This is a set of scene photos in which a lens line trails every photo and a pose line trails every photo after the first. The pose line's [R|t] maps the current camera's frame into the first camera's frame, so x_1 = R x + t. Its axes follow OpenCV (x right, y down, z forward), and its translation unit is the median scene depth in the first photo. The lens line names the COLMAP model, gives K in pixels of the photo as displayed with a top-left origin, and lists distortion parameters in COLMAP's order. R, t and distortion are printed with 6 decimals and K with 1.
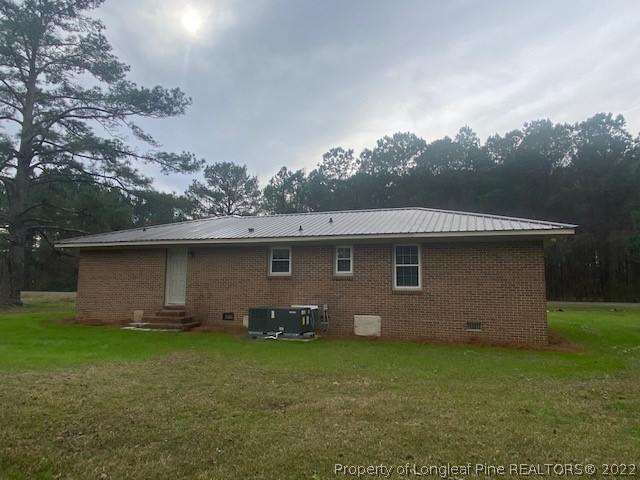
lens RADIAL K [[432.8, 0, 320.0], [0, 432.8, 240.0], [0, 0, 1]] dist [0.082687, -0.098011]
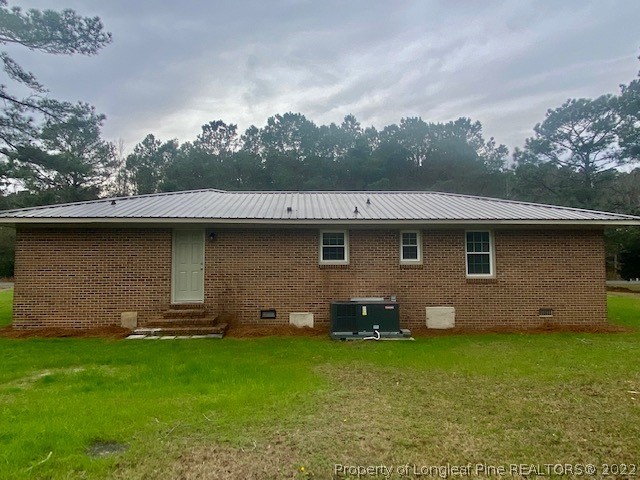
lens RADIAL K [[432.8, 0, 320.0], [0, 432.8, 240.0], [0, 0, 1]] dist [0.082687, -0.098011]
pose [[0.923061, 0.011676, 0.384476, -0.373774], [-0.027242, 0.999014, 0.035066, 0.004551], [-0.383687, -0.042842, 0.922469, 0.186610]]
